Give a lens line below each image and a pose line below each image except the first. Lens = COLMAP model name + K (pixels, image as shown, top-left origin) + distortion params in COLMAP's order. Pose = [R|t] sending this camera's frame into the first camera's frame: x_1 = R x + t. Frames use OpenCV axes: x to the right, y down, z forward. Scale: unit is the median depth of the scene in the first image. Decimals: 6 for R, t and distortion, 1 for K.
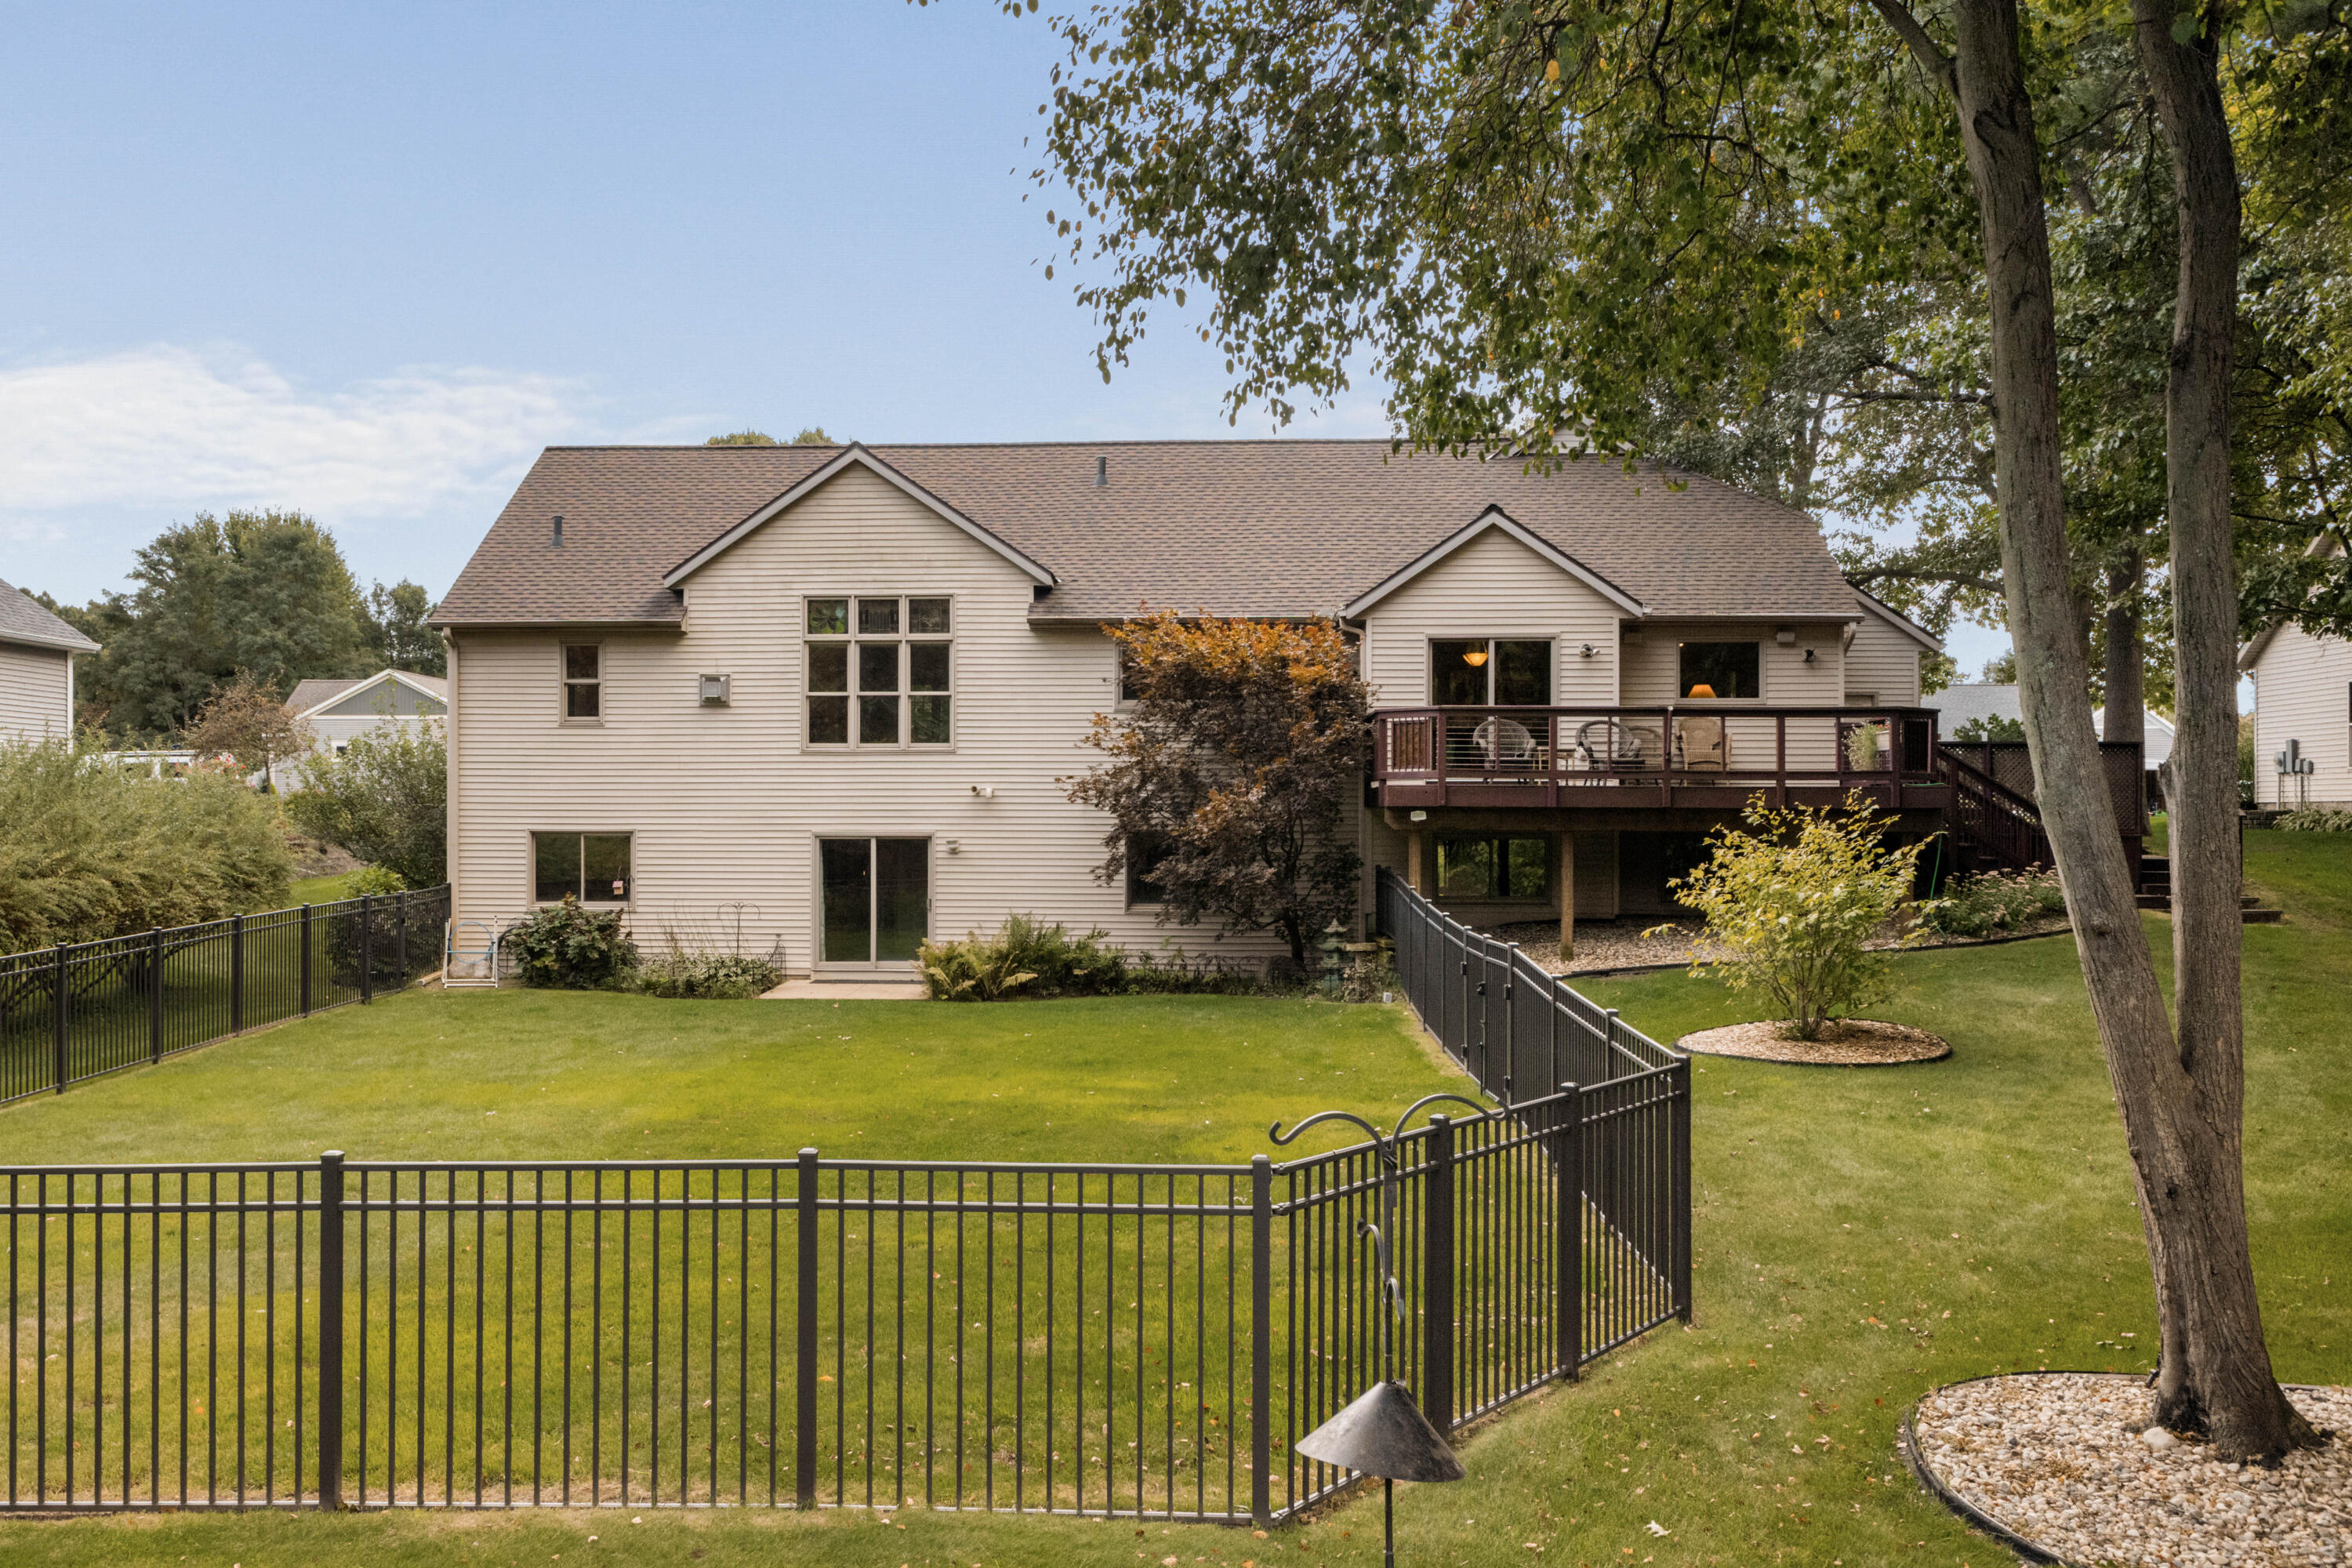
lens RADIAL K [[2056.2, 0, 1176.0], [0, 2056.2, 784.0], [0, 0, 1]] dist [-0.000004, -0.000117]
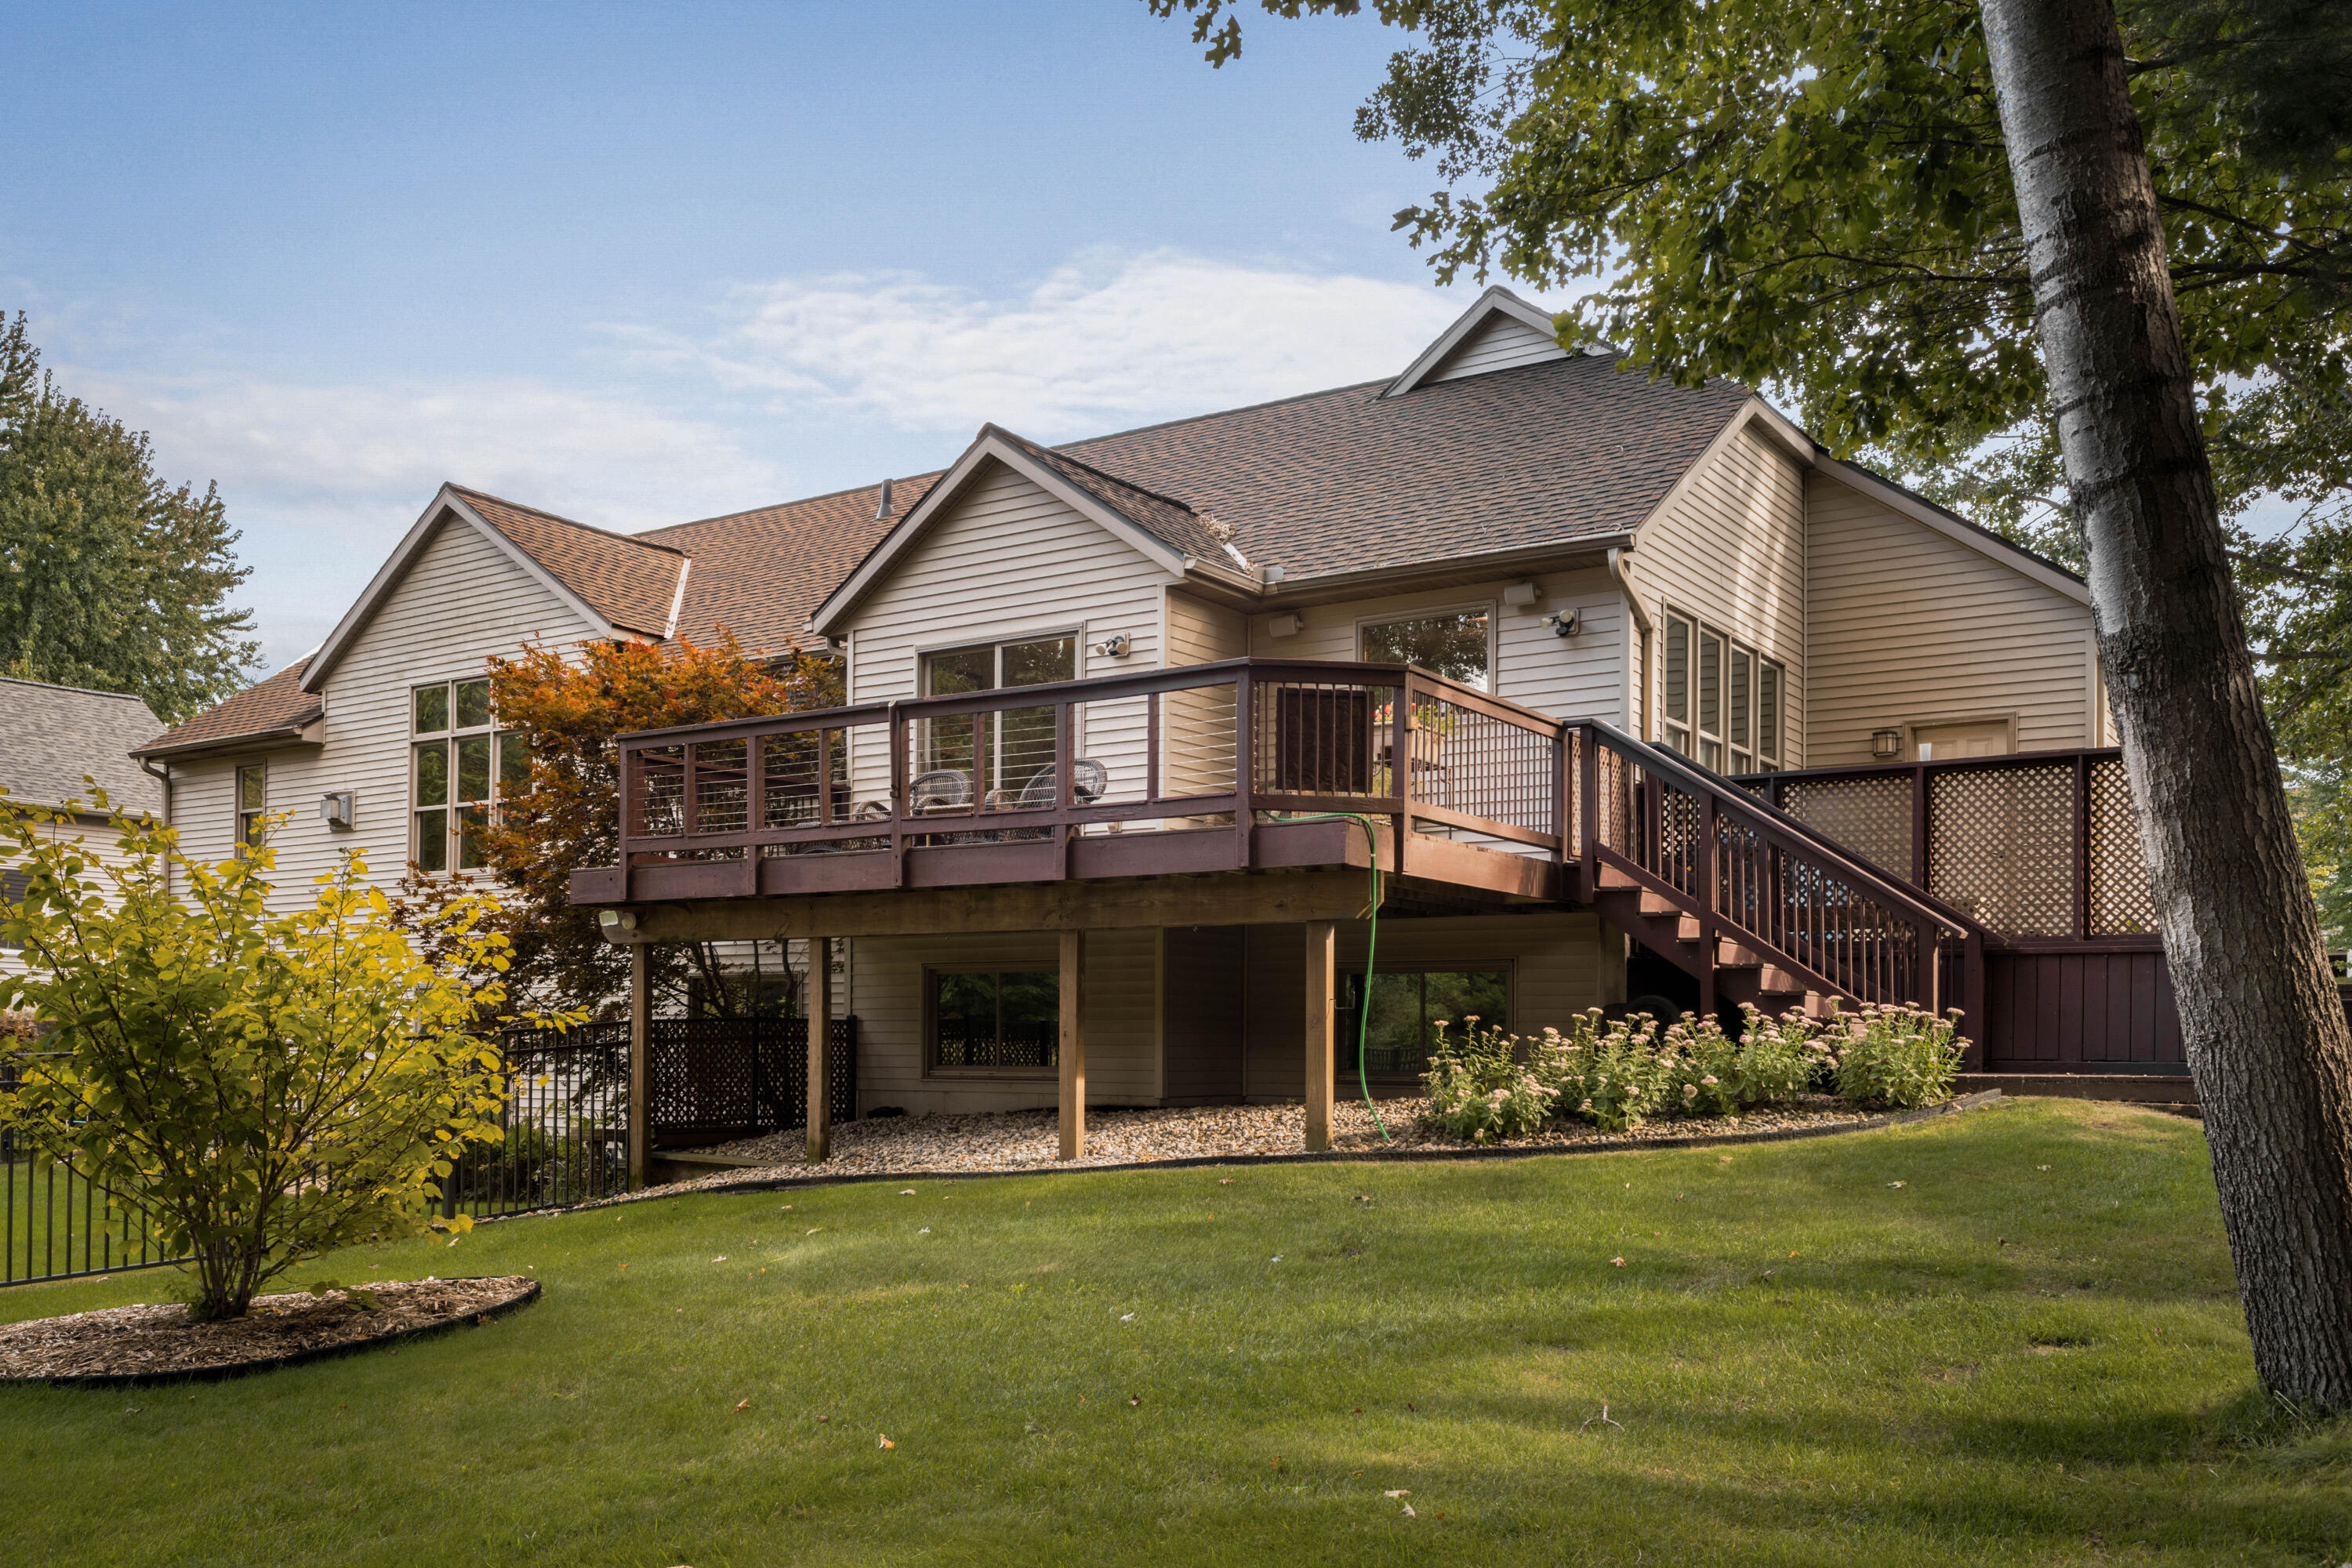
lens RADIAL K [[2056.2, 0, 1176.0], [0, 2056.2, 784.0], [0, 0, 1]] dist [-0.000004, -0.000117]
pose [[0.860413, -0.062854, -0.505707, 0.475033], [-0.004411, 0.991409, -0.130727, 0.048869], [0.509579, 0.114710, 0.852743, 0.475644]]
